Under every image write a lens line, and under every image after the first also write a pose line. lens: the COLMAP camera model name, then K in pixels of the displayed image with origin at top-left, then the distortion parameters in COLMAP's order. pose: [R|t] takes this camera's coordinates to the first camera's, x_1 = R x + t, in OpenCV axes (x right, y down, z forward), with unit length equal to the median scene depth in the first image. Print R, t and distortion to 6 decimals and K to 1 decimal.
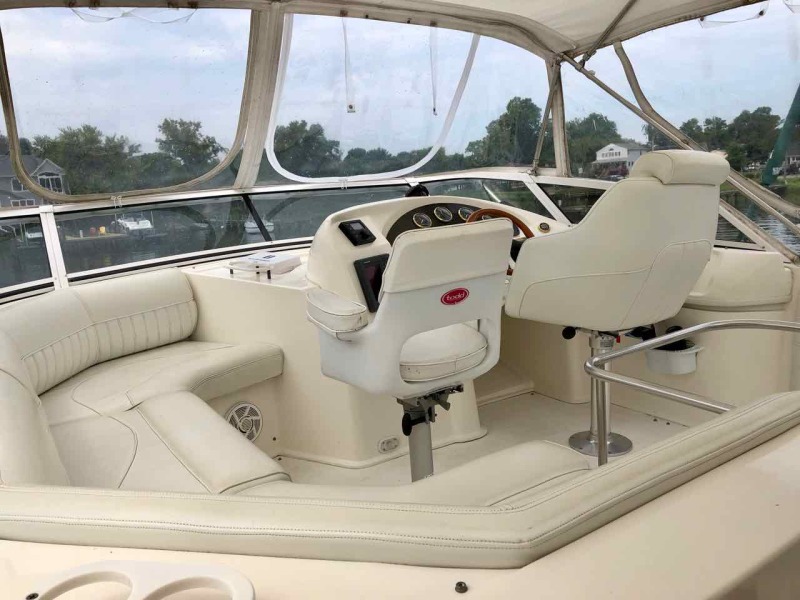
lens RADIAL K [[657.2, 0, 400.0], [0, 657.2, 300.0], [0, 0, 1]] dist [0.074488, -0.102616]
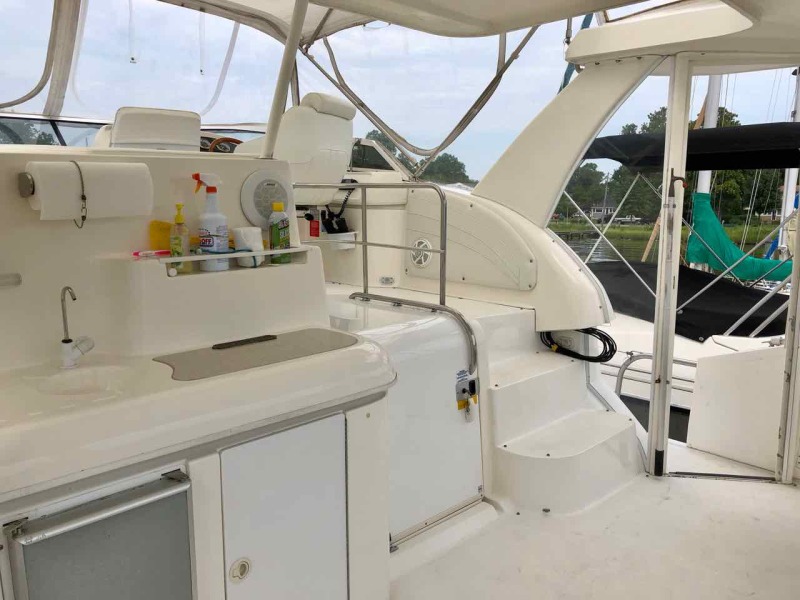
lens RADIAL K [[651.4, 0, 400.0], [0, 651.4, 300.0], [0, 0, 1]] dist [0.011511, 0.008875]
pose [[0.974088, 0.039647, 0.222666, 0.178207], [-0.032378, 0.998820, -0.036202, 0.248183], [-0.223838, 0.028054, 0.974222, -0.451242]]
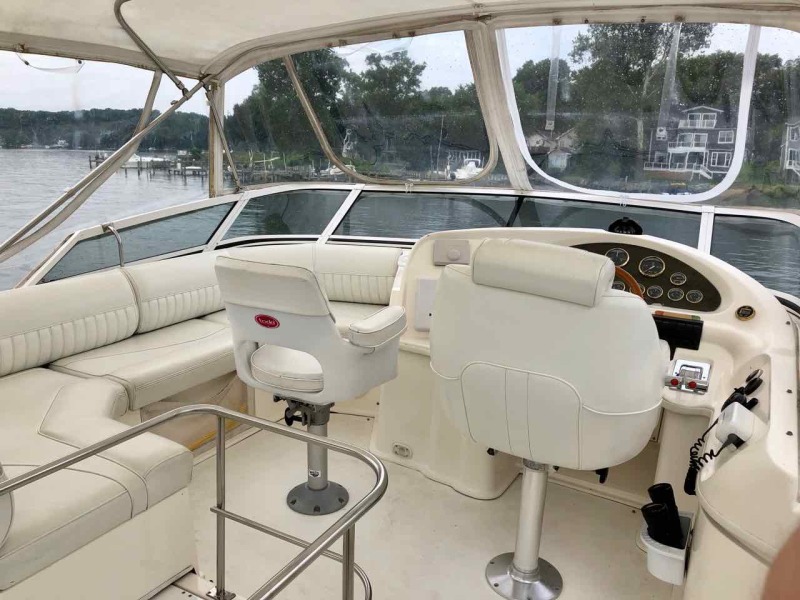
lens RADIAL K [[655.5, 0, 422.4], [0, 655.5, 302.3], [0, 0, 1]] dist [0.065153, -0.010726]
pose [[0.476598, 0.292604, -0.828998, 0.670048], [-0.232707, 0.951338, 0.202000, -0.192086], [0.847763, 0.096641, 0.521496, 0.373685]]
